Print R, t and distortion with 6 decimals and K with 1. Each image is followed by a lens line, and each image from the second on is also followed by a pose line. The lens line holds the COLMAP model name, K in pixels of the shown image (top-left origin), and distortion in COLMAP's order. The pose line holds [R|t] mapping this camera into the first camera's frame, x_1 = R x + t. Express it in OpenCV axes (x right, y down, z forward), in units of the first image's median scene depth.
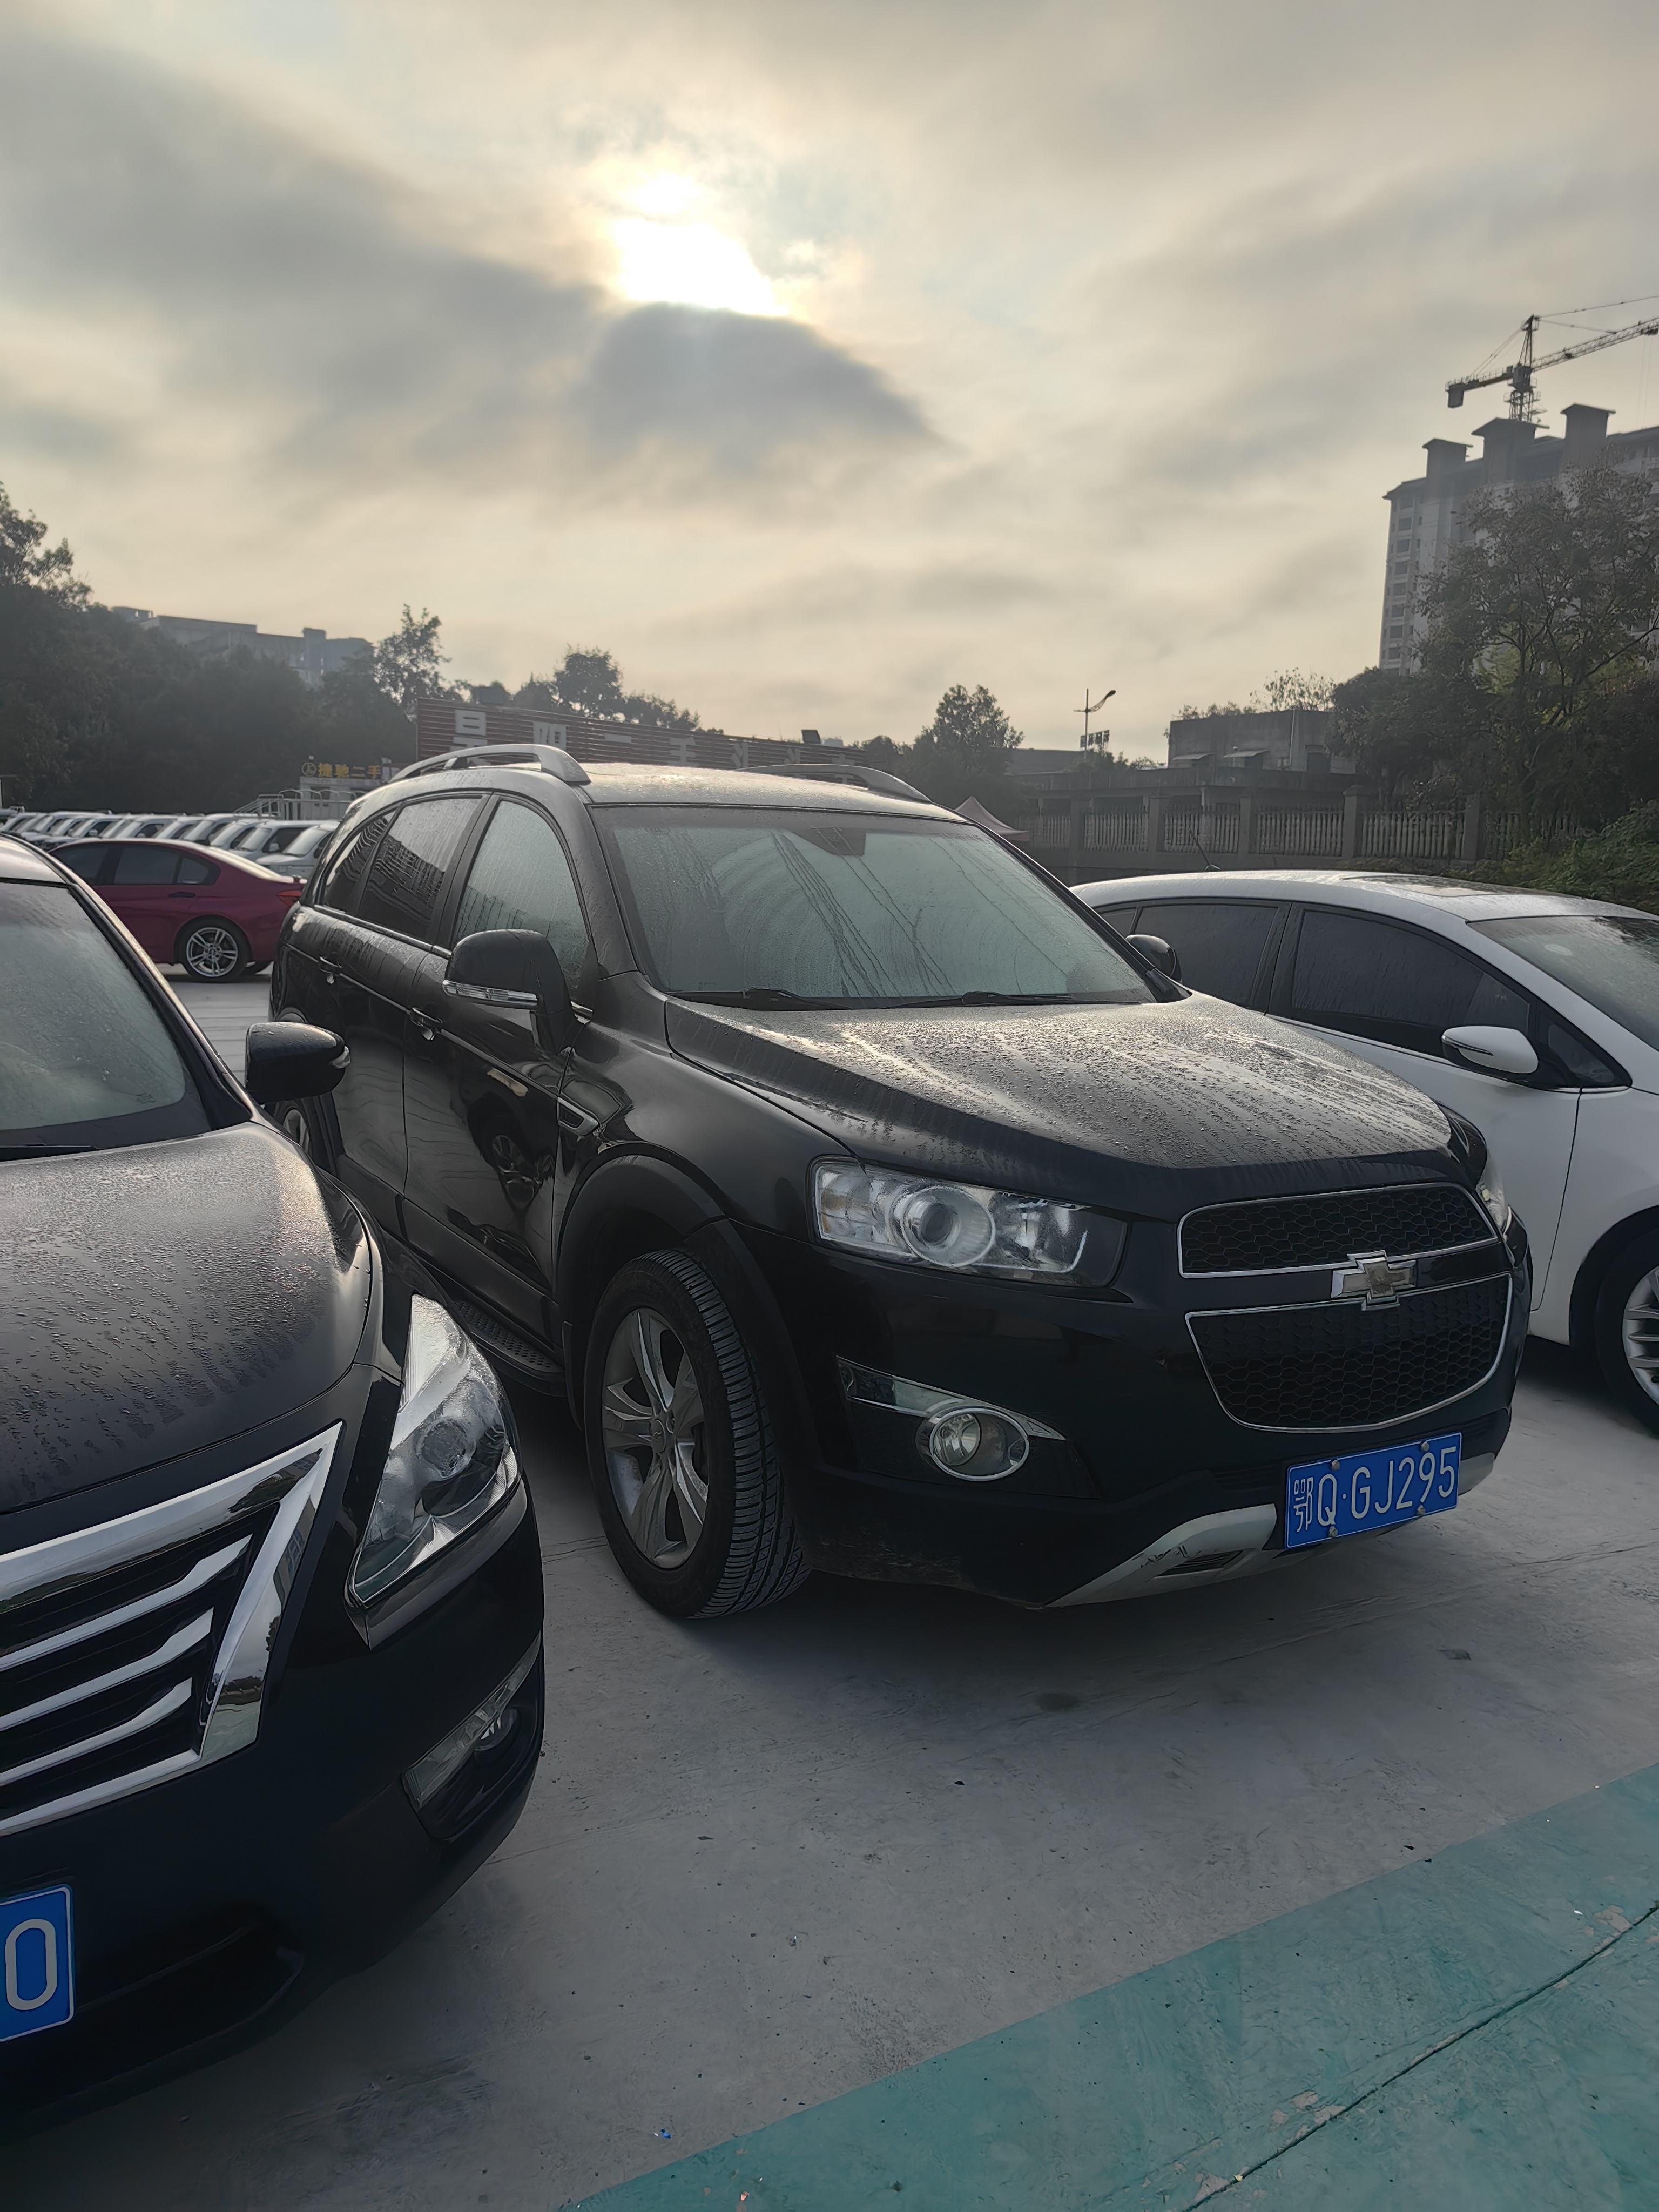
lens RADIAL K [[1752.4, 0, 841.6], [0, 1752.4, 1099.7], [0, 0, 1]] dist [0.009897, -0.001574]
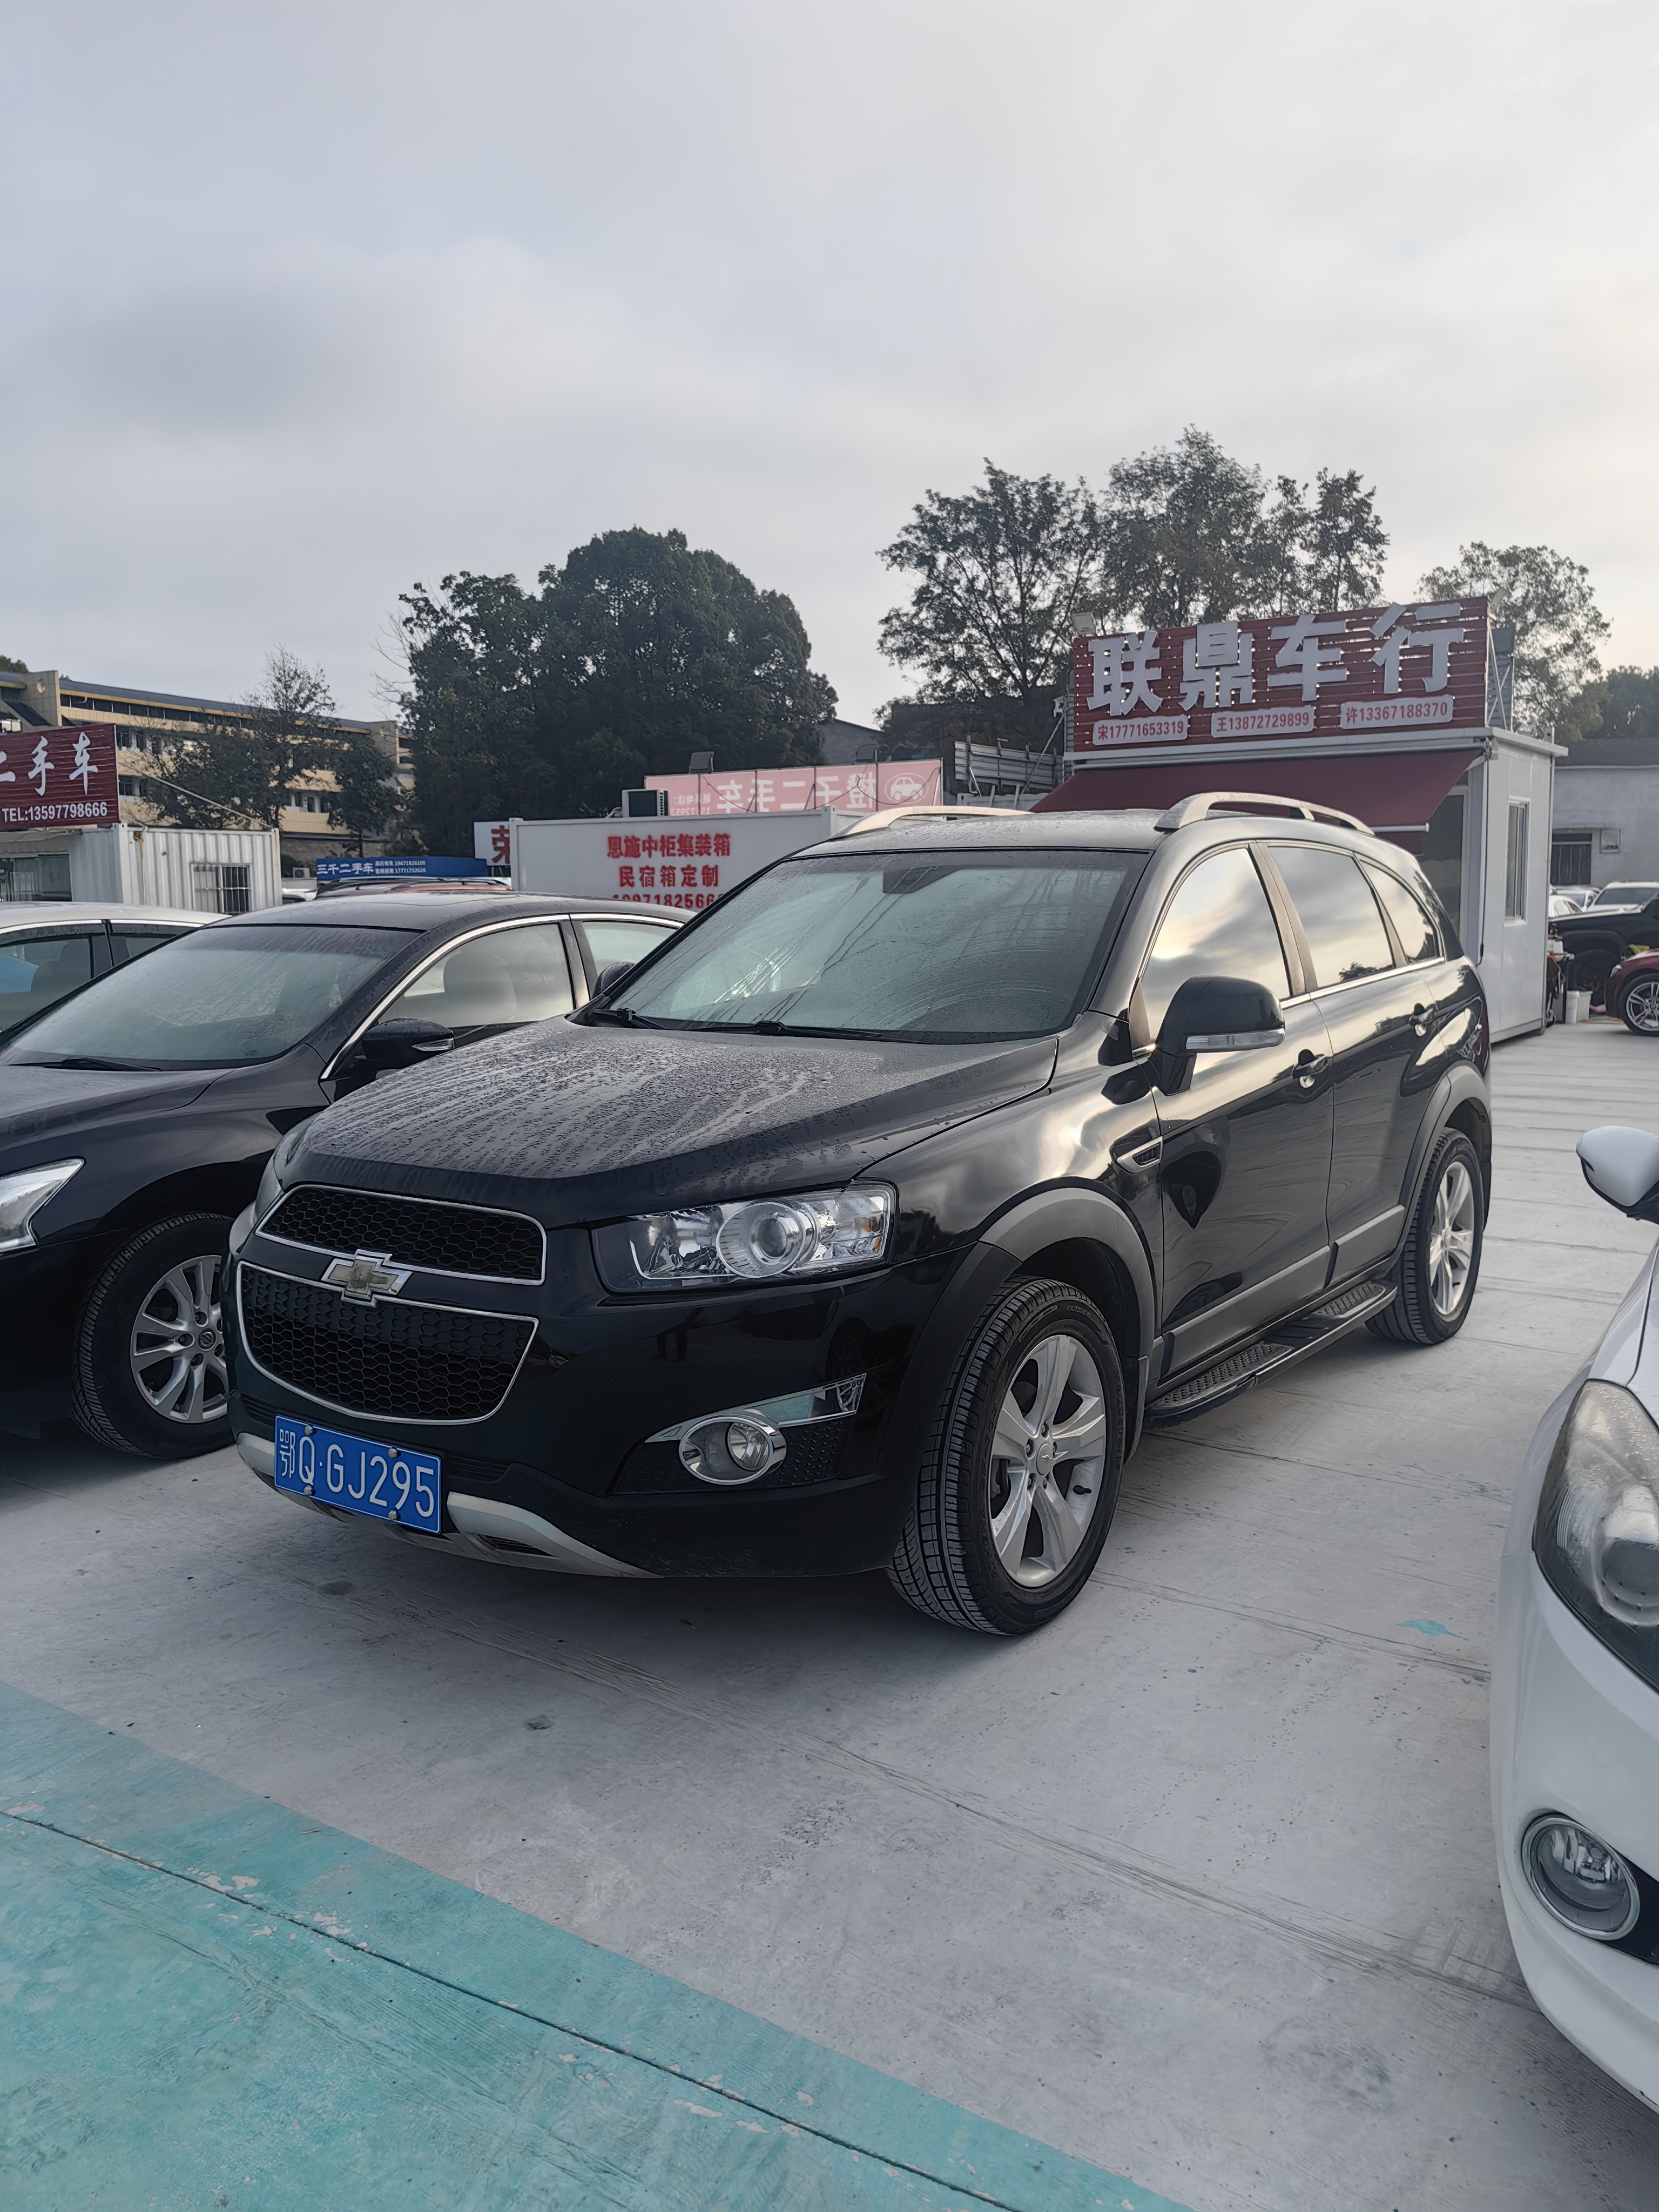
lens RADIAL K [[1719.7, 0, 778.1], [0, 1719.7, 1111.9], [0, 0, 1]] dist [0.013063, 0.004622]
pose [[0.387880, 0.074791, -0.918670, 1.058358], [-0.103538, 0.993930, 0.037202, -0.048629], [0.915876, 0.080687, 0.393269, 0.632501]]
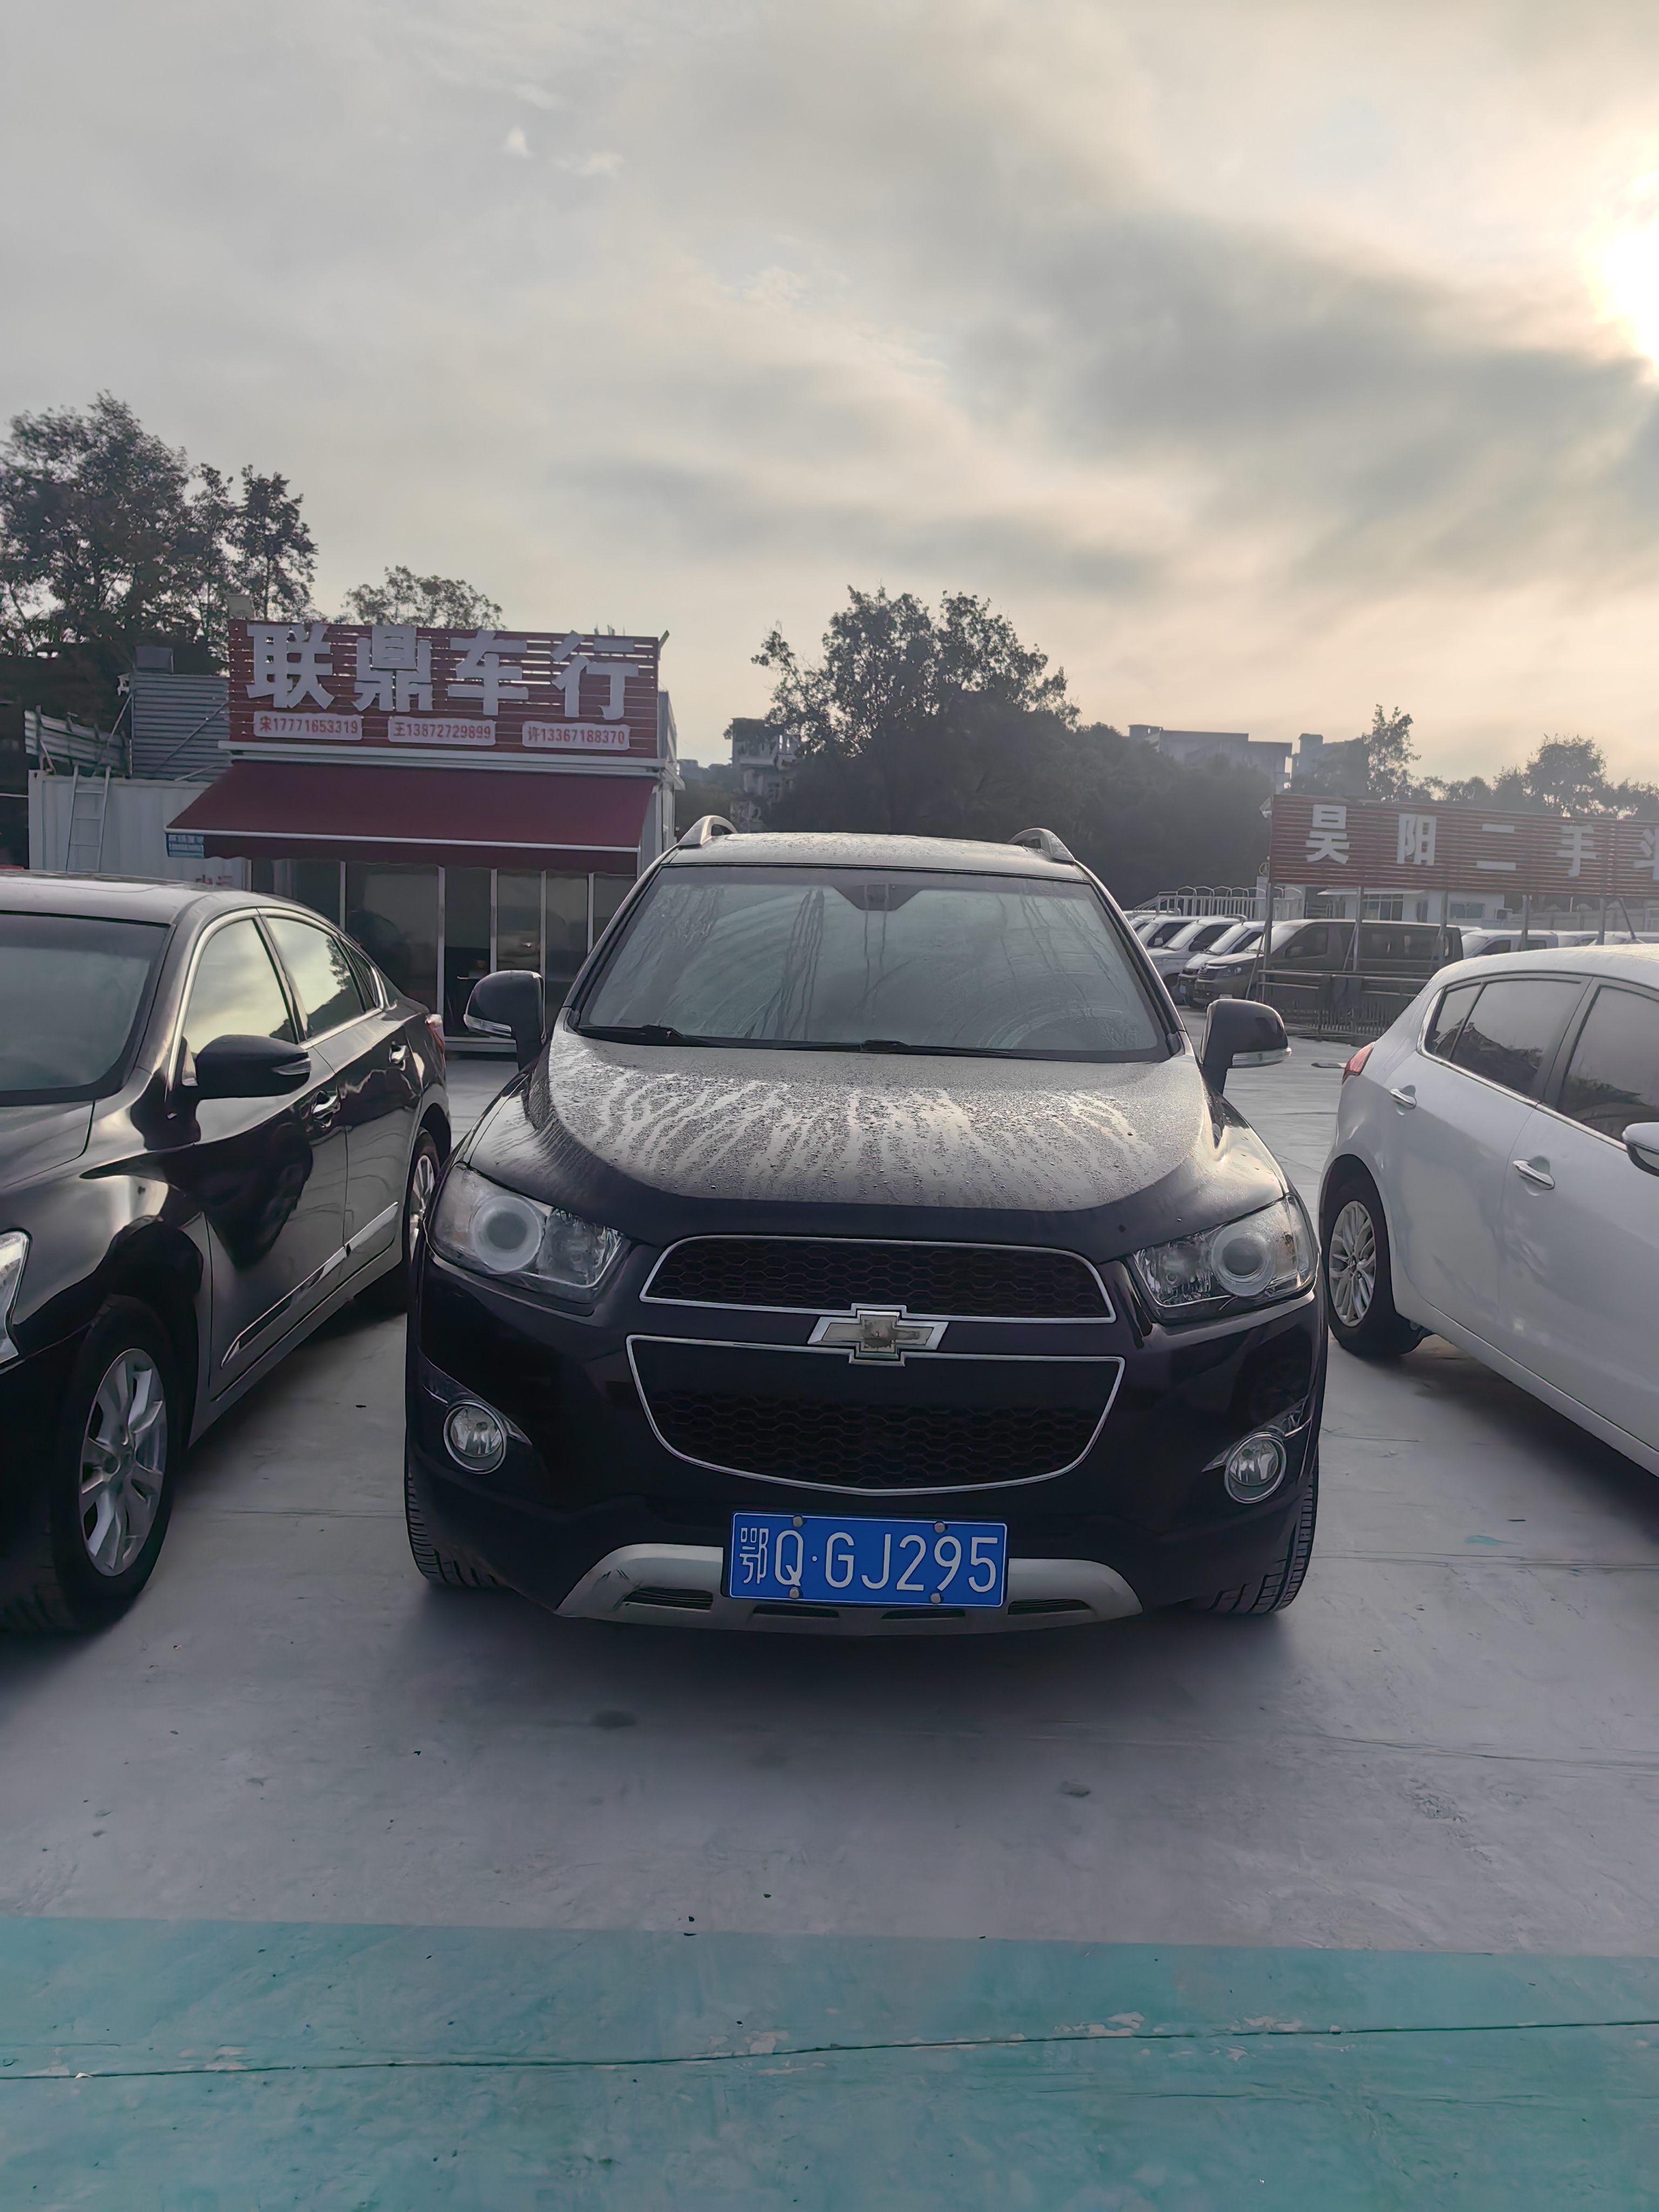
lens RADIAL K [[1752.4, 0, 841.6], [0, 1752.4, 1099.7], [0, 0, 1]] dist [0.009897, -0.001574]
pose [[0.855384, 0.050007, -0.515574, 0.595155], [-0.078961, 0.996285, -0.034372, 0.009138], [0.511940, 0.070111, 0.856155, 0.142095]]
